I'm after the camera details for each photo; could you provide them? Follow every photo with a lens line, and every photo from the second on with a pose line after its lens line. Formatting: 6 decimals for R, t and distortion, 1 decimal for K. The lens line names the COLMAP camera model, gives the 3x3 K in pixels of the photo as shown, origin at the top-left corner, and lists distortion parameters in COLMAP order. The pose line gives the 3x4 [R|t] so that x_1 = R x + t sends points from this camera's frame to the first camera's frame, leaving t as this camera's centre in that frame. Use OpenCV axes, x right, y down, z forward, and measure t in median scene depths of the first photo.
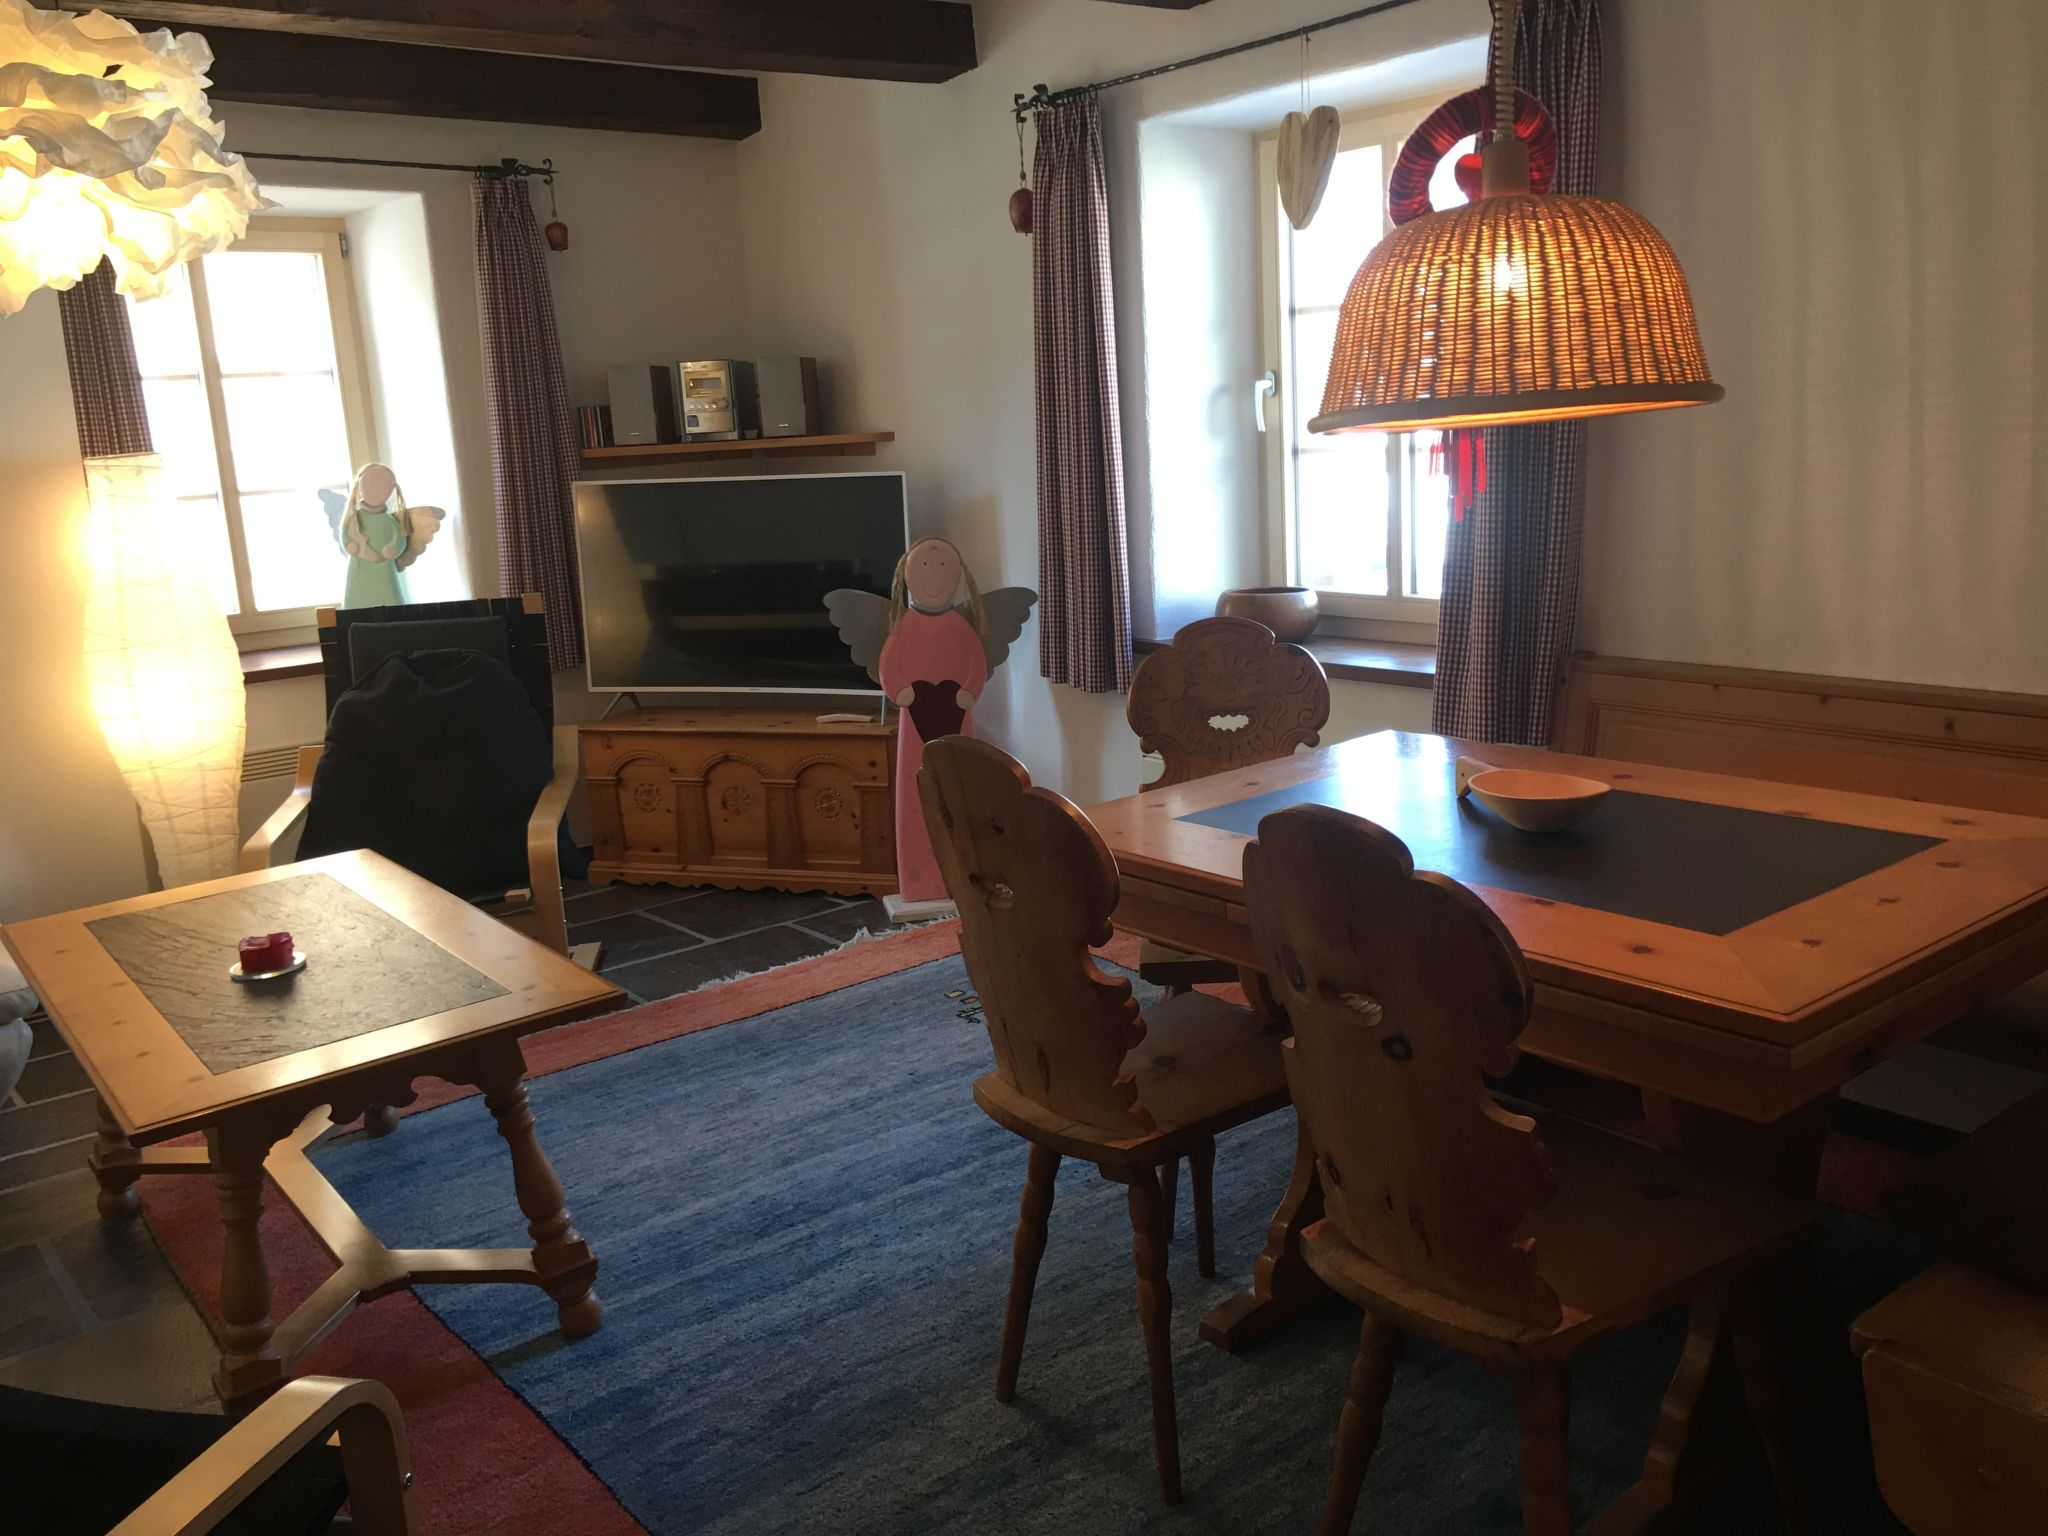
lens RADIAL K [[1734.2, 0, 1024.0], [0, 1734.2, 768.0], [0, 0, 1]] dist [0.072057, -0.121647]
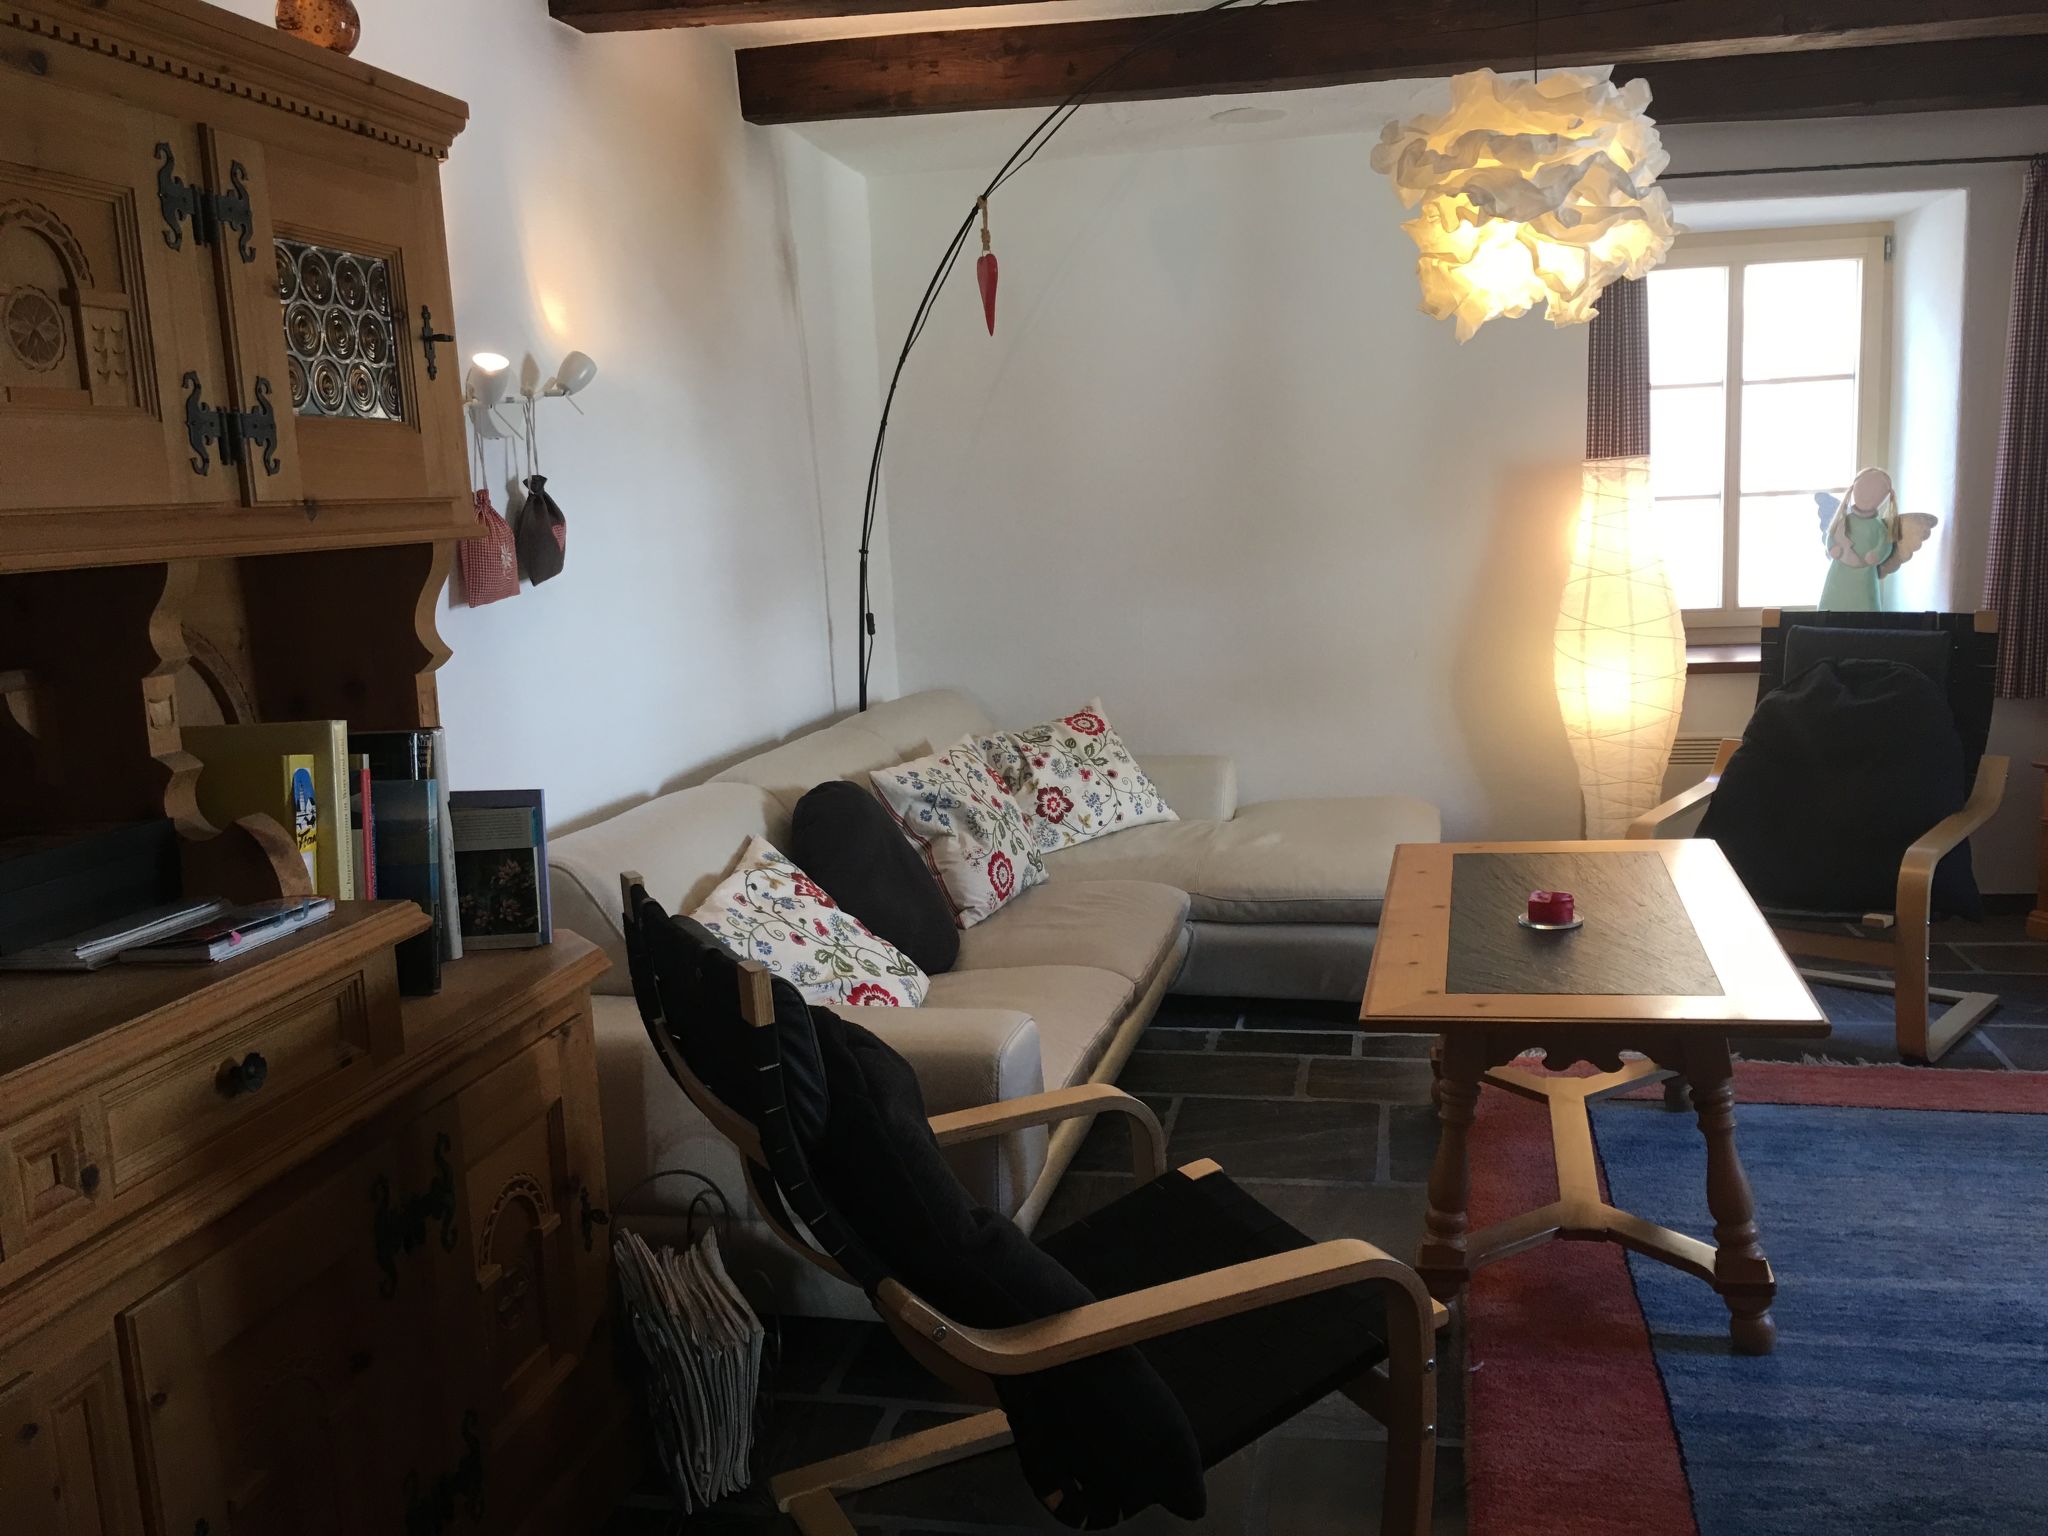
lens RADIAL K [[1708.7, 0, 1024.0], [0, 1708.7, 768.0], [0, 0, 1]] dist [0.065834, -0.097121]
pose [[0.629268, 0.154680, -0.761640, 0.131208], [-0.151323, 0.985624, 0.075145, -0.010257], [0.762314, 0.067967, 0.643628, 0.022542]]
